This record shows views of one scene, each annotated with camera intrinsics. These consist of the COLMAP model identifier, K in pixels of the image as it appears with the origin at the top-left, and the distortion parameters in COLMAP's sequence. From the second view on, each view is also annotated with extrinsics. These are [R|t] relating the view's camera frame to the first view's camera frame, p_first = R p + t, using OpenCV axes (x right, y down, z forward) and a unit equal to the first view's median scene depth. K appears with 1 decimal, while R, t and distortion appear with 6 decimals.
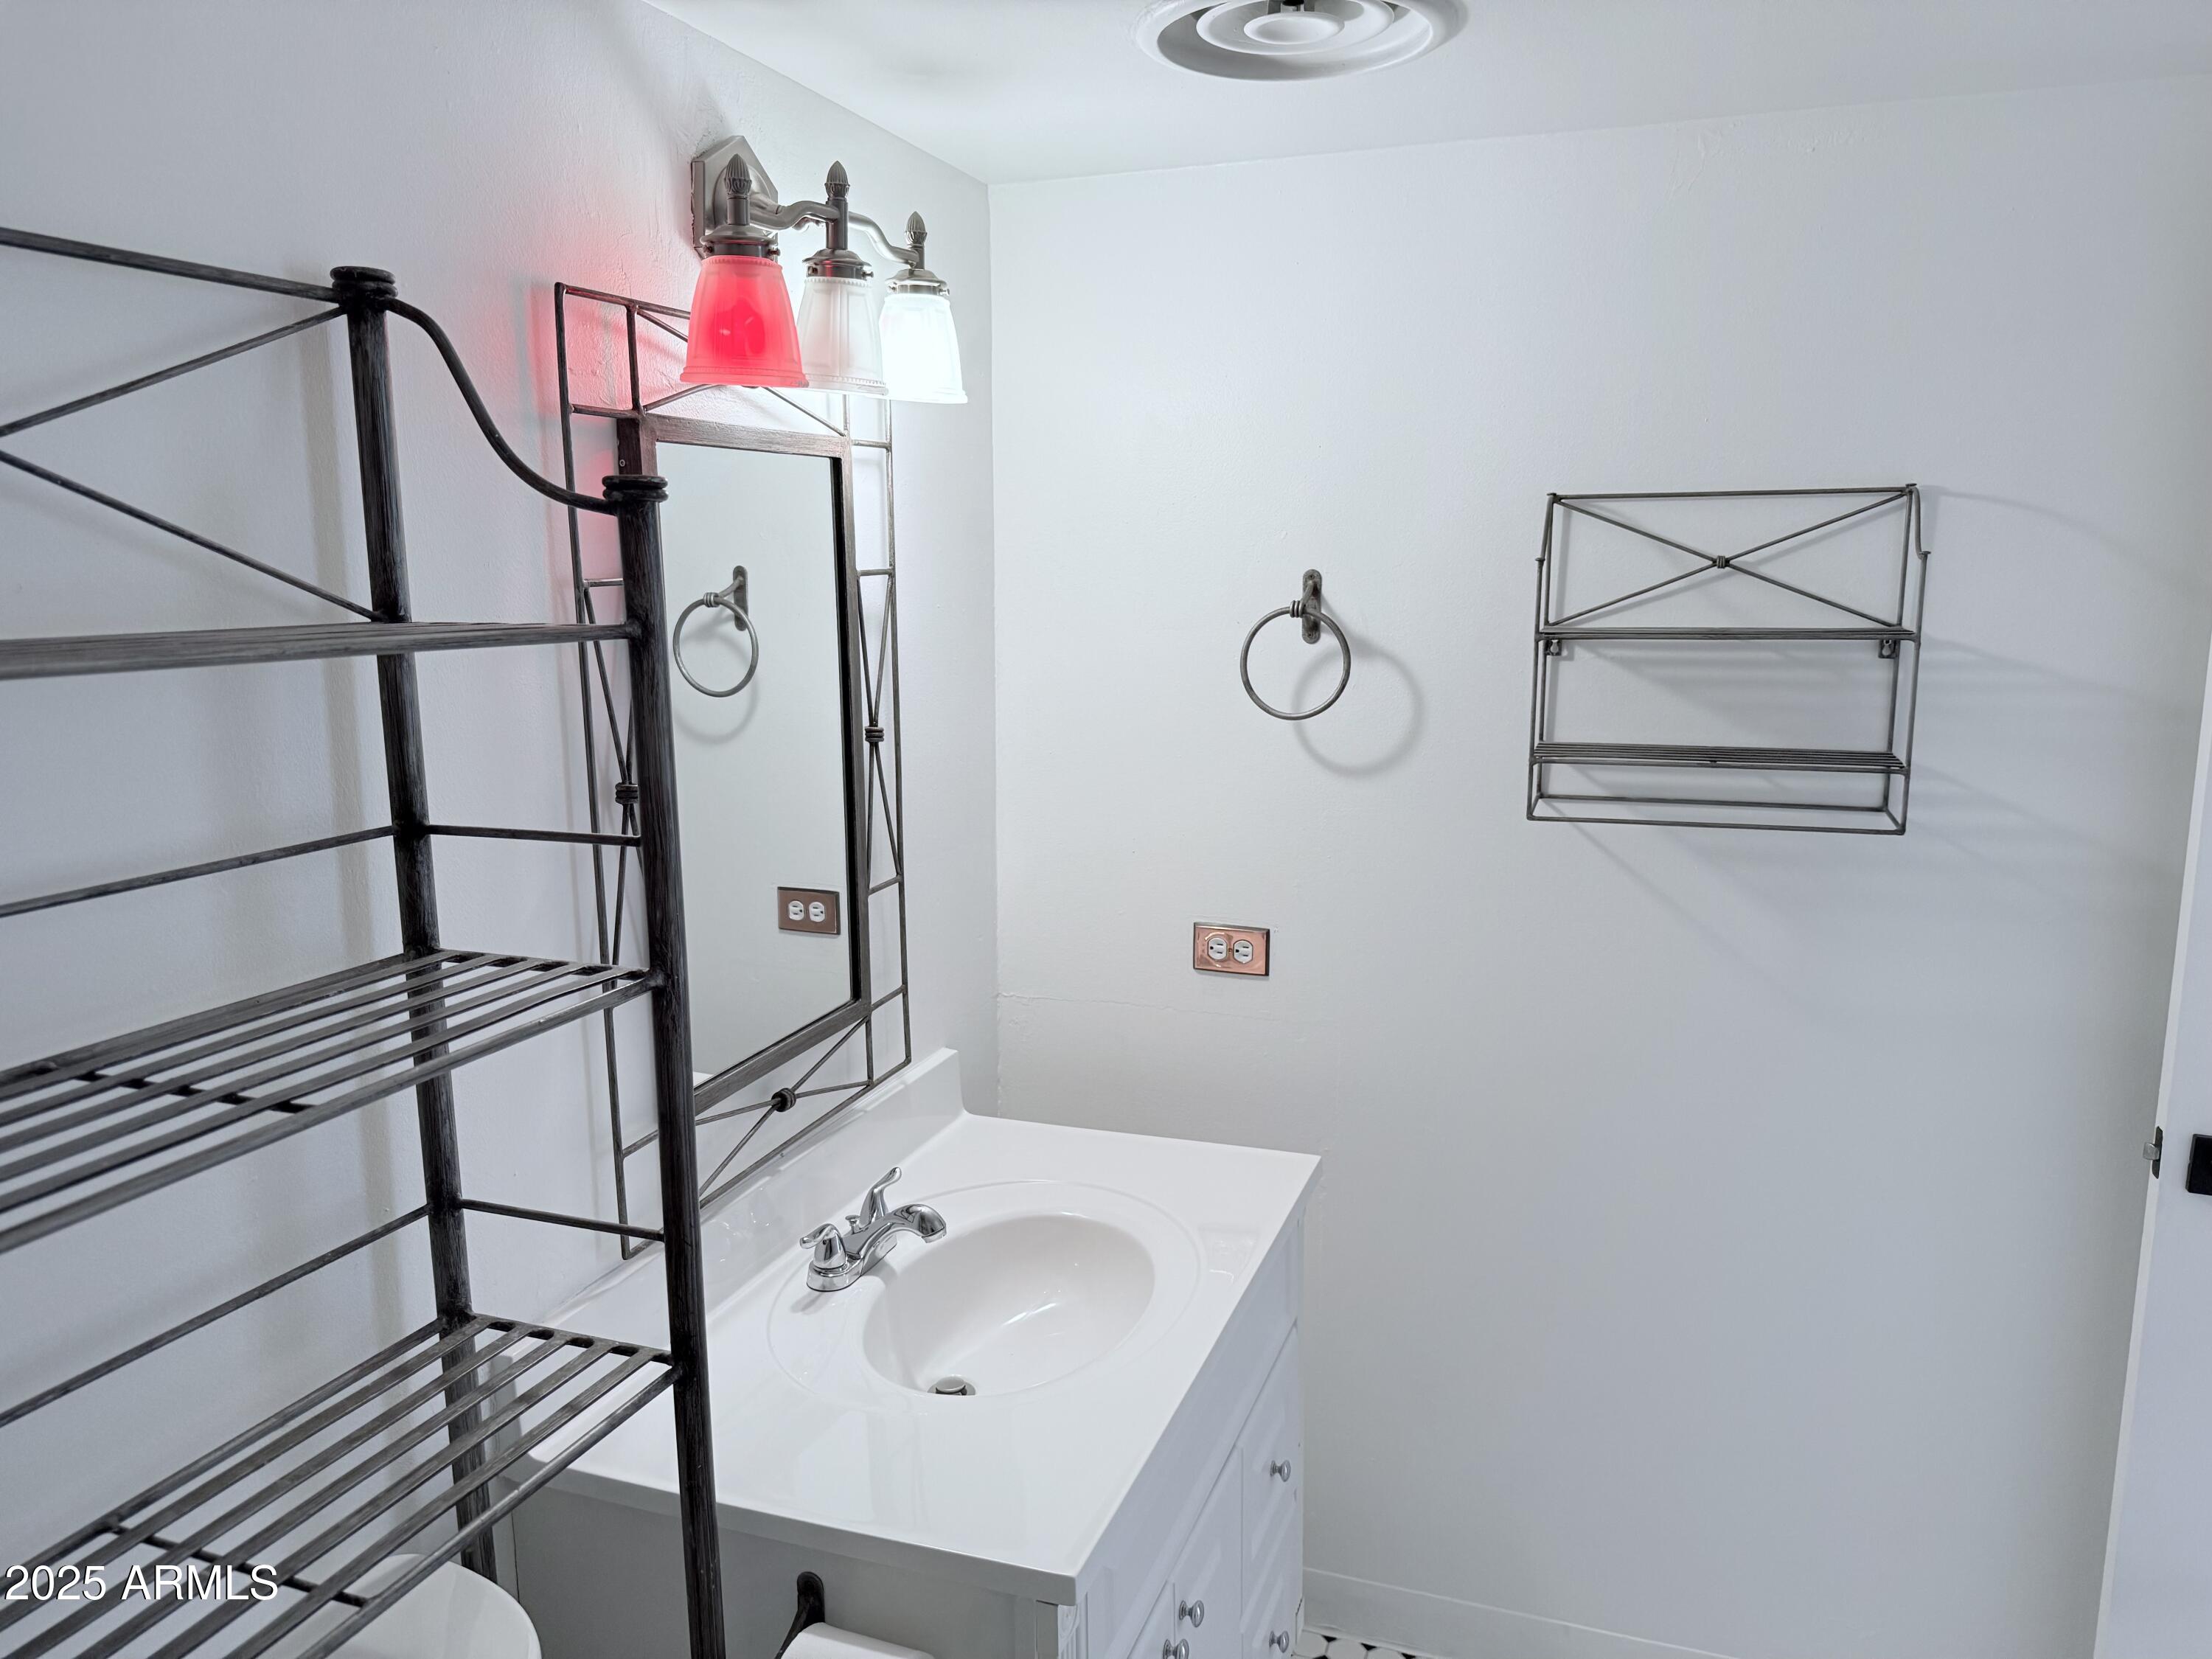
lens RADIAL K [[1548.5, 0, 1098.1], [0, 1548.5, 825.4], [0, 0, 1]] dist [0.016544, -0.050150]
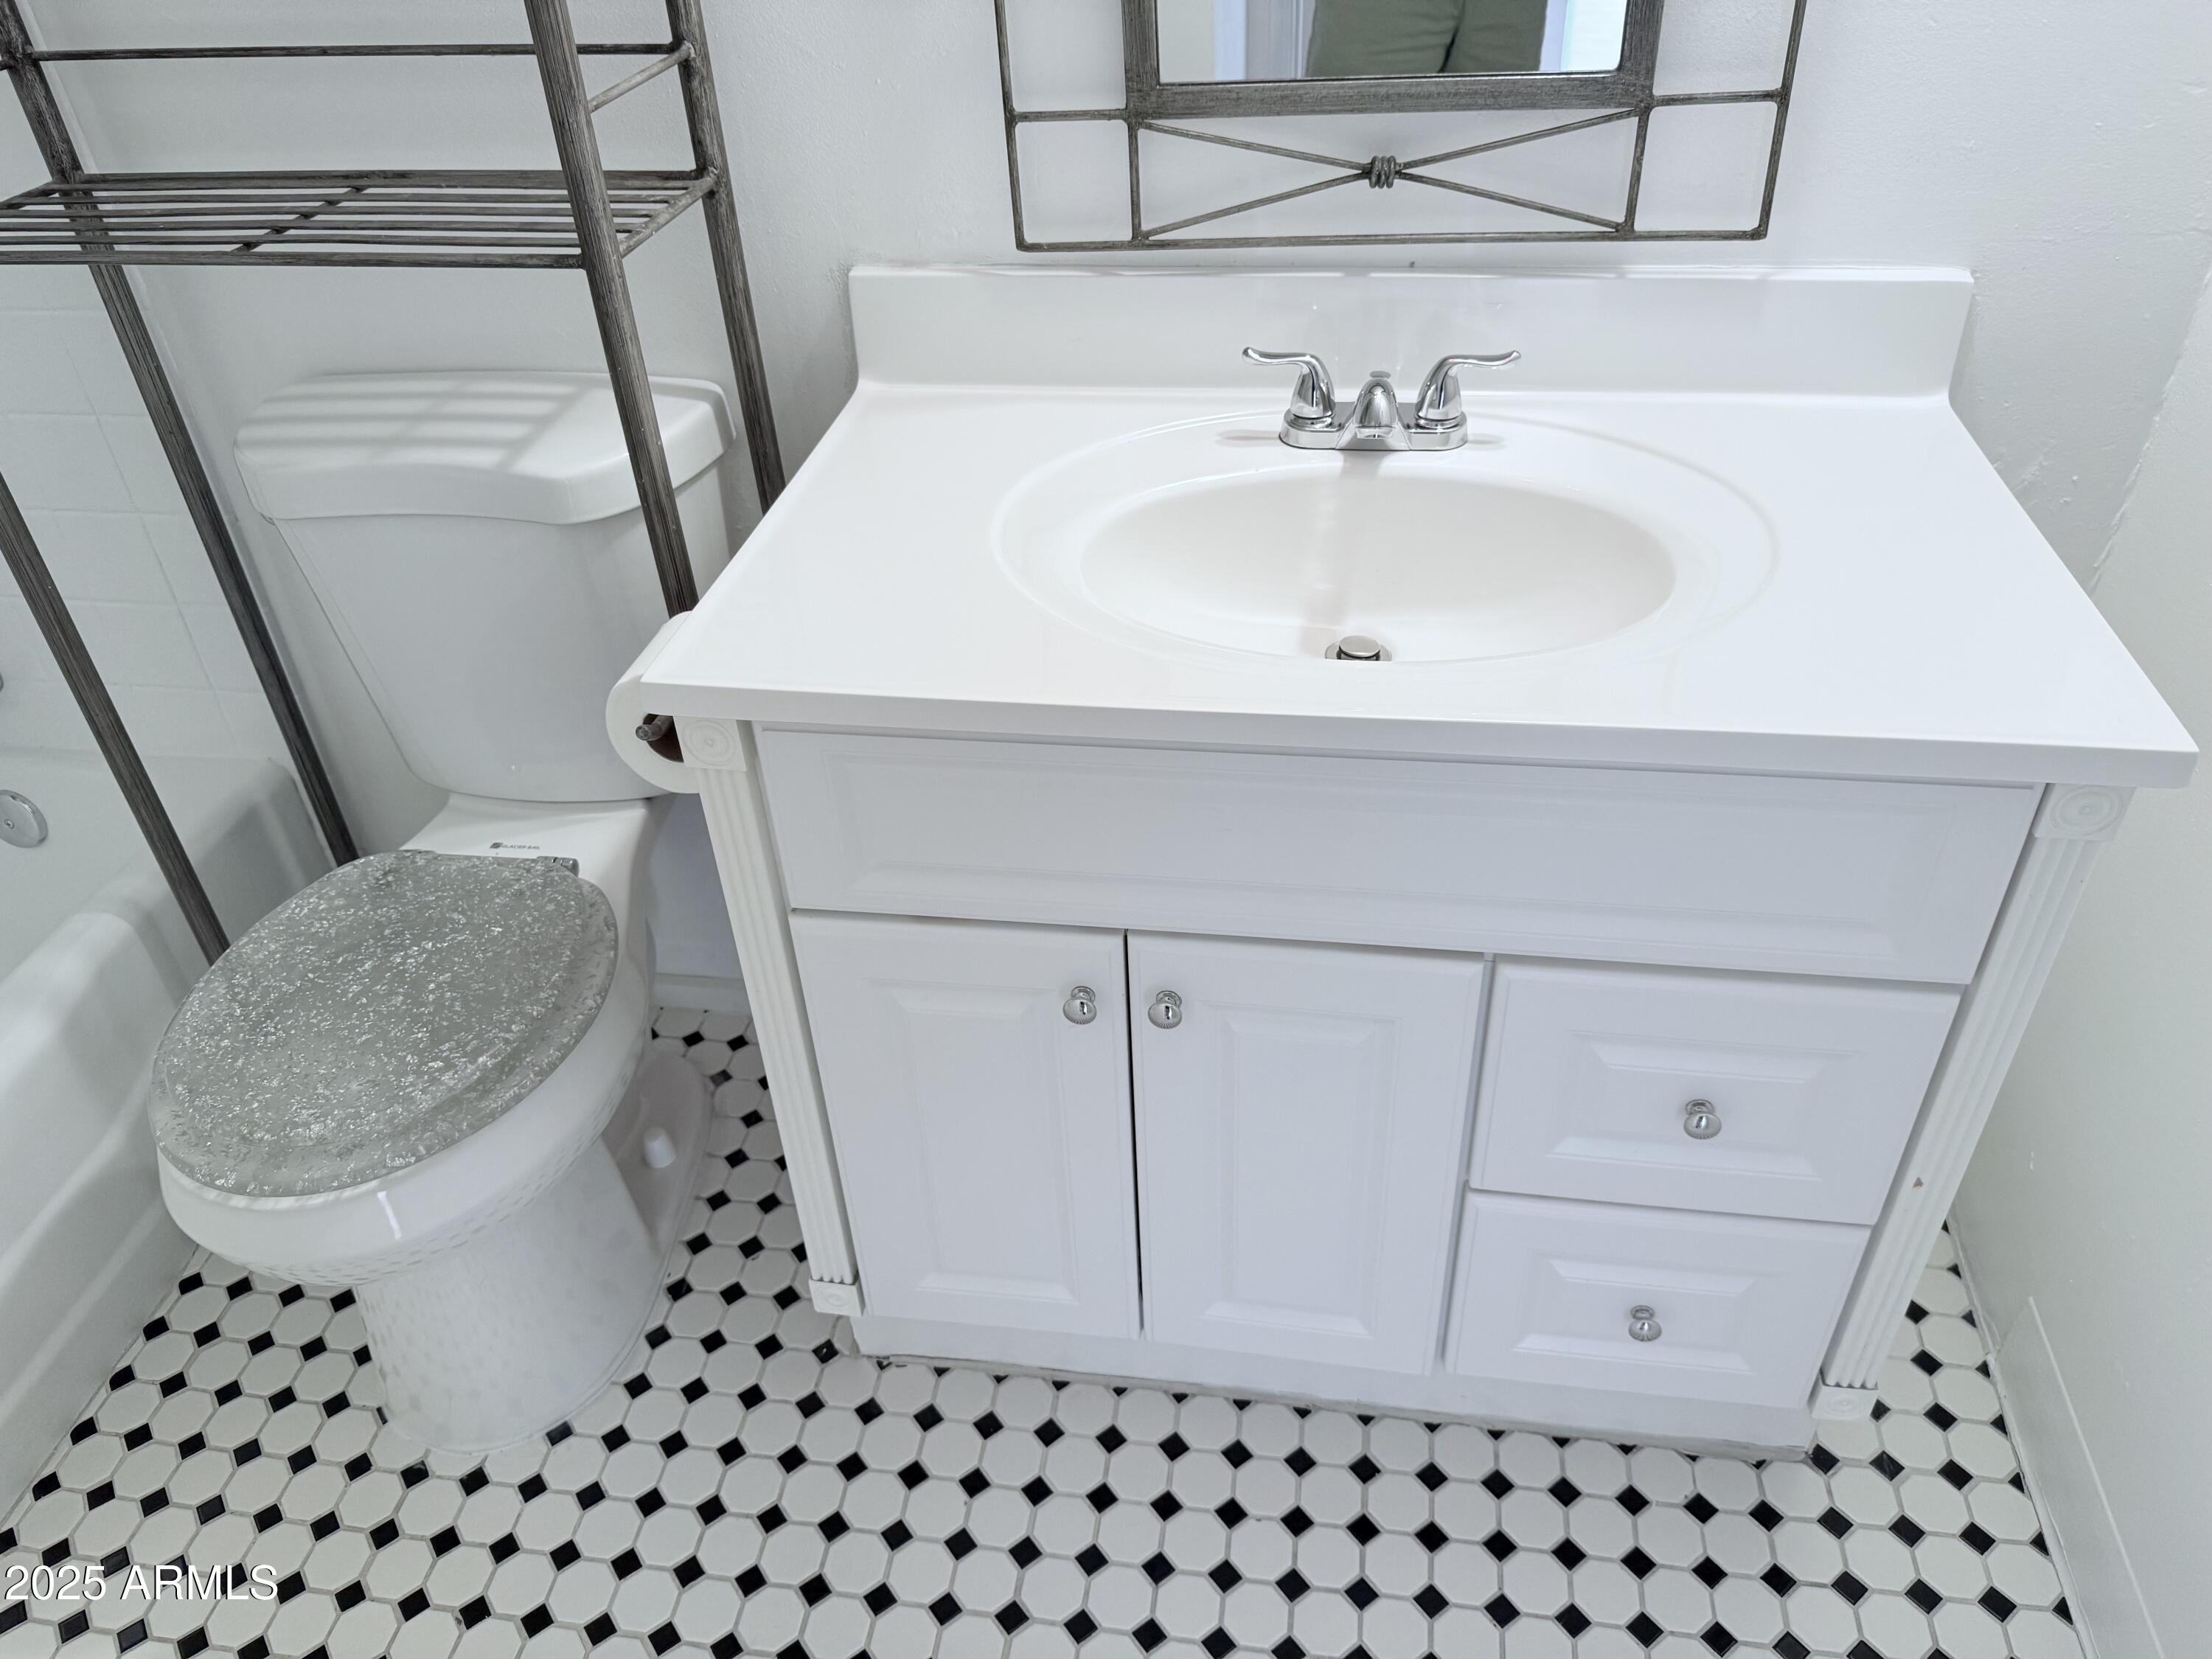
lens RADIAL K [[1548.5, 0, 1110.3], [0, 1548.5, 829.8], [0, 0, 1]] dist [0.016544, -0.050150]
pose [[0.195174, 0.586673, -0.785953, 0.488077], [-0.123111, 0.809681, 0.573813, 0.033249], [0.973011, -0.015233, 0.230254, 0.722364]]
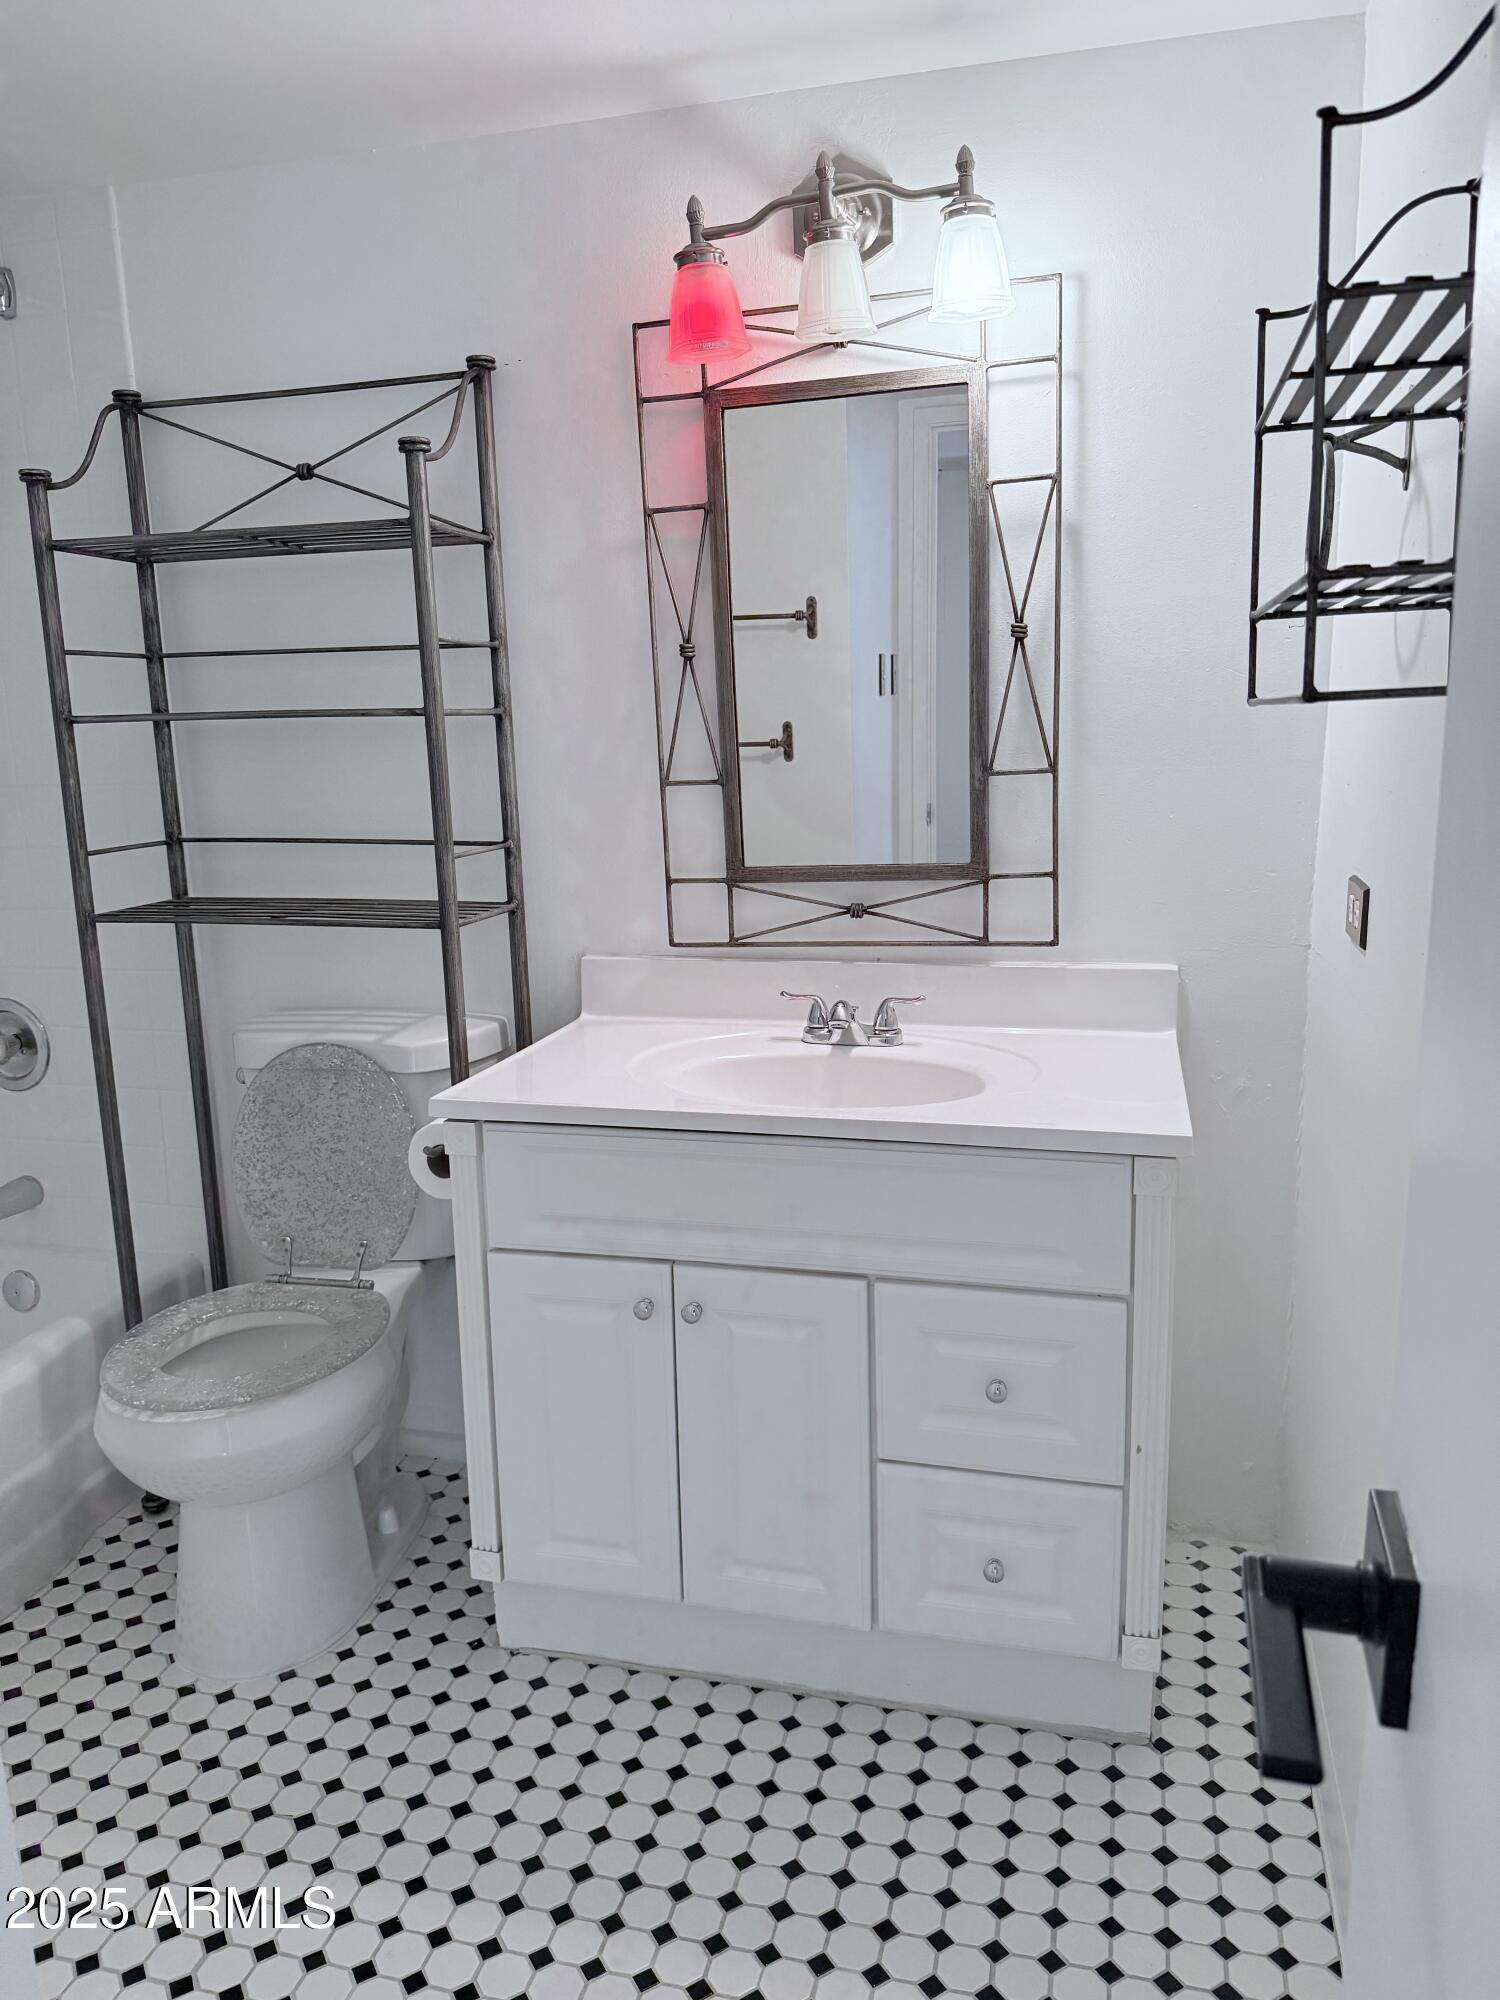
lens RADIAL K [[1400.1, 0, 757.7], [0, 1400.1, 995.4], [0, 0, 1]] dist [0.016544, -0.050150]
pose [[0.096619, 0.194340, -0.976164, 0.964028], [-0.143530, 0.973222, 0.179548, 0.046317], [0.984918, 0.122761, 0.121926, 0.784073]]
